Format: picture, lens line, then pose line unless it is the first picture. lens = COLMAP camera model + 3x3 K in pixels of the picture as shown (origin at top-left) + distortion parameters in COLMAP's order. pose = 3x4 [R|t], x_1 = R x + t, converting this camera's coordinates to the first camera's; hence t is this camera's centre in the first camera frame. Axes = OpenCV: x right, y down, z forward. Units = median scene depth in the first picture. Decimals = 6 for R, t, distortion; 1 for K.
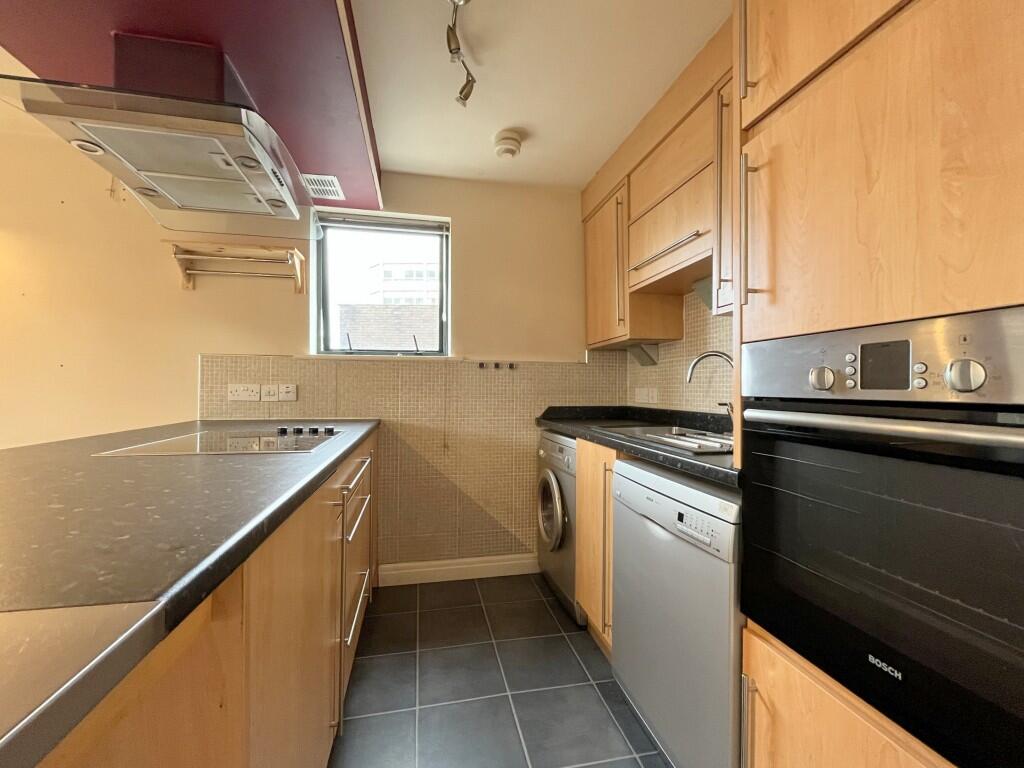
lens RADIAL K [[424.3, 0, 512.0], [0, 424.3, 384.0], [0, 0, 1]] dist [-0.003703, -0.000069]
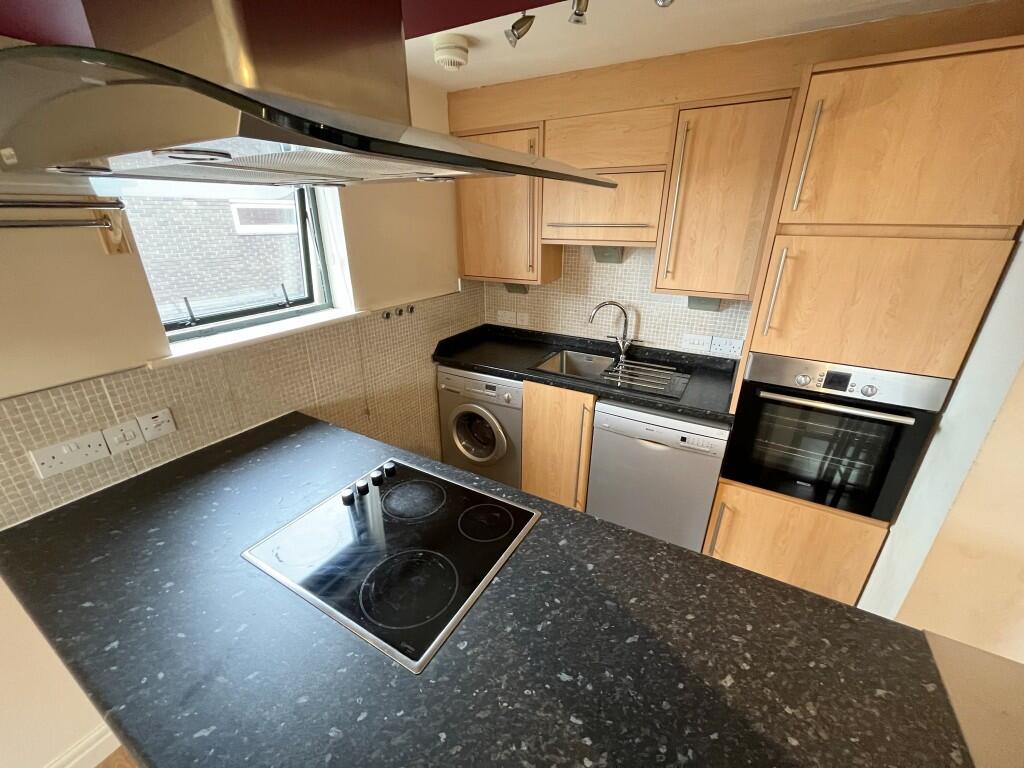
lens RADIAL K [[411.8, 0, 512.0], [0, 411.8, 384.0], [0, 0, 1]] dist [-0.008829, 0.000100]
pose [[0.669215, -0.281036, 0.687873, -0.615384], [-0.006607, 0.923433, 0.383704, -0.282861], [-0.743039, -0.261325, 0.616119, 0.287358]]
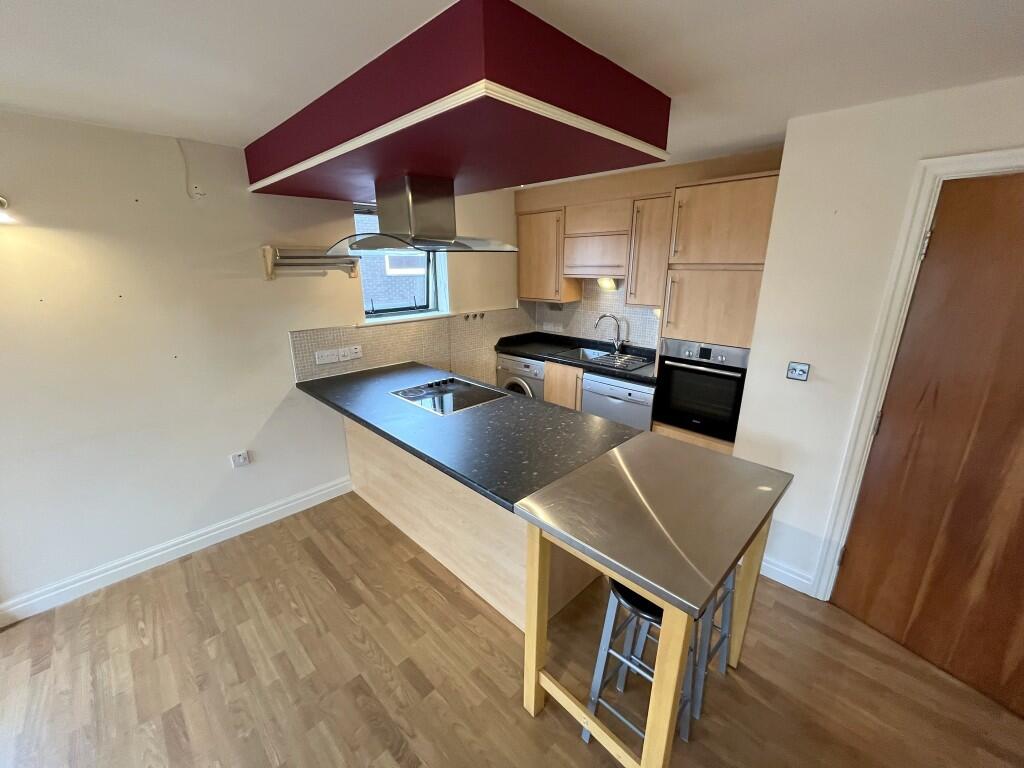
lens RADIAL K [[411.8, 0, 512.0], [0, 411.8, 384.0], [0, 0, 1]] dist [-0.008829, 0.000100]
pose [[0.841251, -0.160953, 0.516130, -0.863814], [0.003273, 0.956156, 0.292840, -0.288152], [-0.540635, -0.244663, 0.804894, -0.390180]]
